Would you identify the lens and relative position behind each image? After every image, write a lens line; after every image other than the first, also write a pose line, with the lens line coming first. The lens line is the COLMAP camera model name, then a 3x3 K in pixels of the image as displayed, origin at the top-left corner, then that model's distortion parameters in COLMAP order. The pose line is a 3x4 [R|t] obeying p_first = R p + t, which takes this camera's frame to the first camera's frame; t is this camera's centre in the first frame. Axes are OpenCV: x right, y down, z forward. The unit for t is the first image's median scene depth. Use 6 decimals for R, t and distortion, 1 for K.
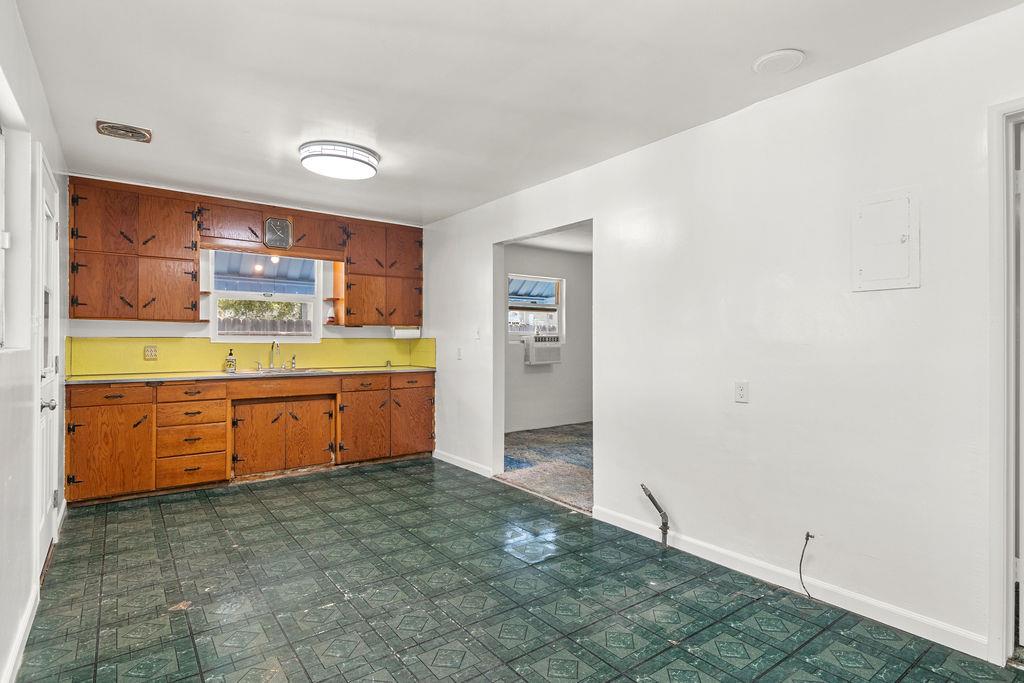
lens RADIAL K [[523.4, 0, 513.7], [0, 523.4, 338.9], [0, 0, 1]] dist [0.001136, 0.002431]
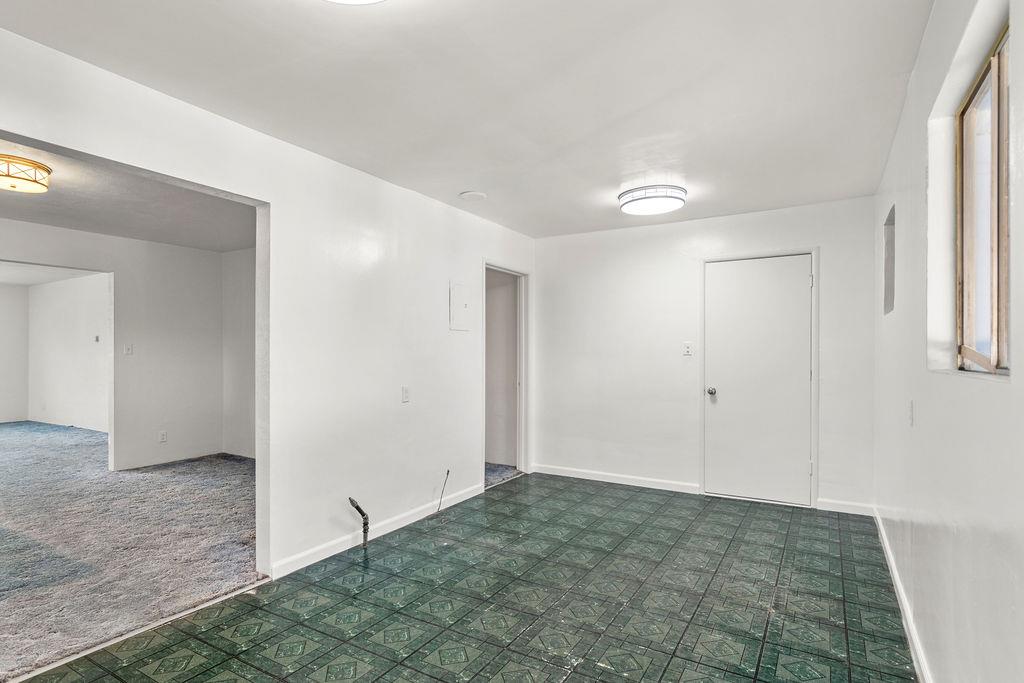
lens RADIAL K [[523.4, 0, 522.5], [0, 523.4, 348.3], [0, 0, 1]] dist [0.001136, 0.002431]
pose [[-0.393740, 0.012653, 0.919135, -0.711308], [-0.003157, 0.999881, -0.015117, 0.003015], [-0.919216, -0.008854, -0.393653, 0.950509]]
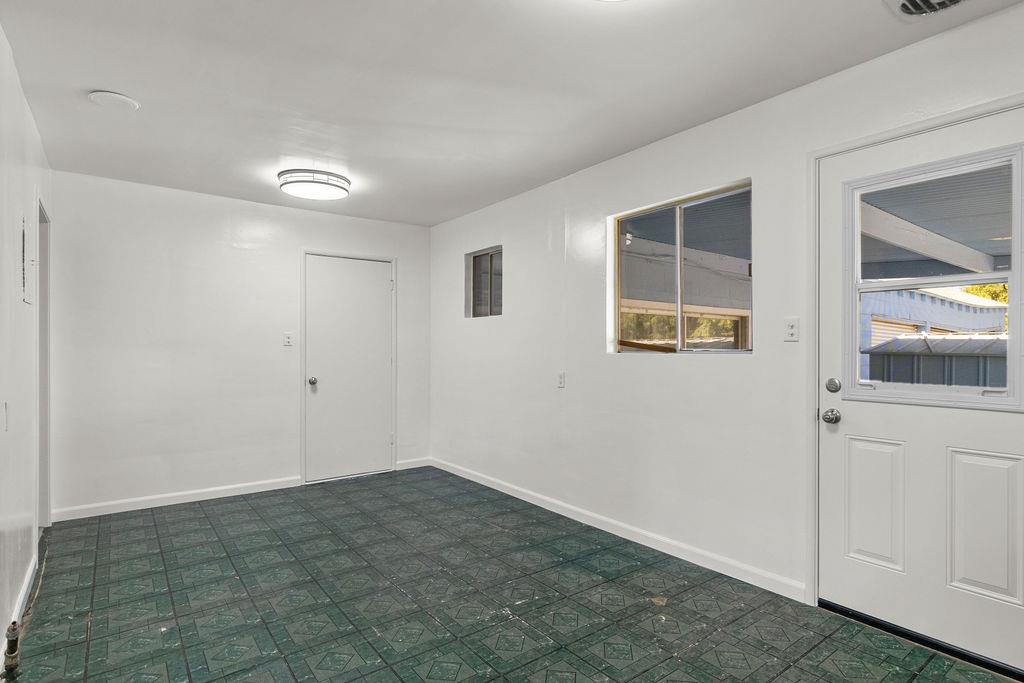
lens RADIAL K [[523.4, 0, 513.0], [0, 523.4, 346.7], [0, 0, 1]] dist [0.001136, 0.002431]
pose [[-0.999997, -0.000093, -0.002375, -0.219714], [-0.000091, 1.000000, -0.000592, 0.001033], [0.002375, -0.000592, -0.999997, 1.326322]]
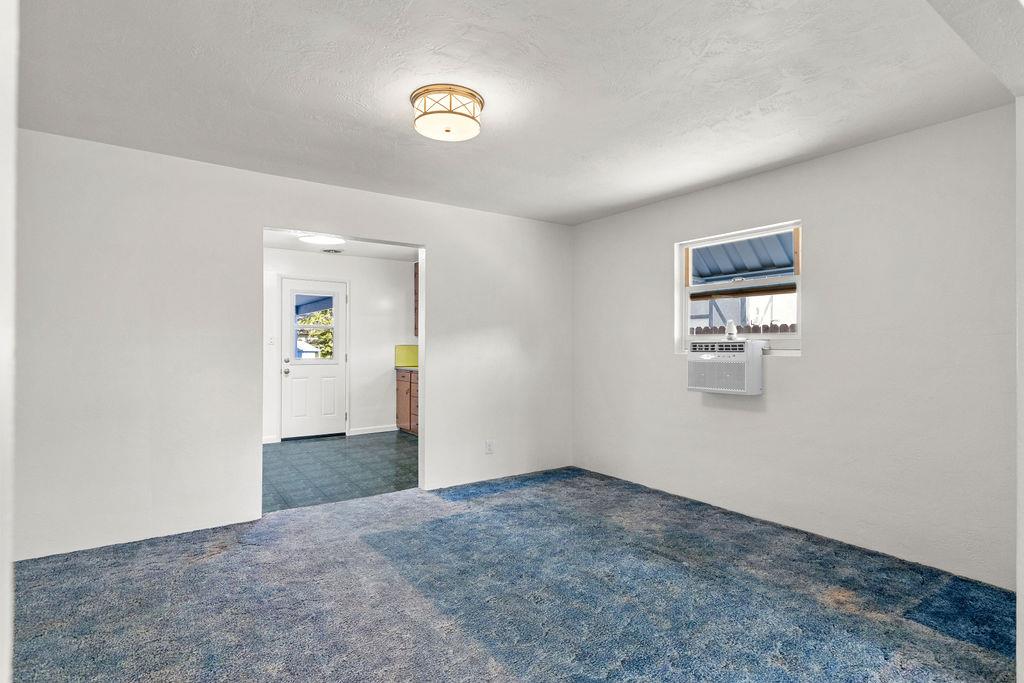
lens RADIAL K [[523.4, 0, 514.0], [0, 523.4, 337.6], [0, 0, 1]] dist [0.001136, 0.002431]
pose [[-0.040455, -0.016163, -0.999051, 1.171676], [0.001202, 0.999868, -0.016225, 0.000098], [0.999181, -0.001857, -0.040430, 1.541711]]
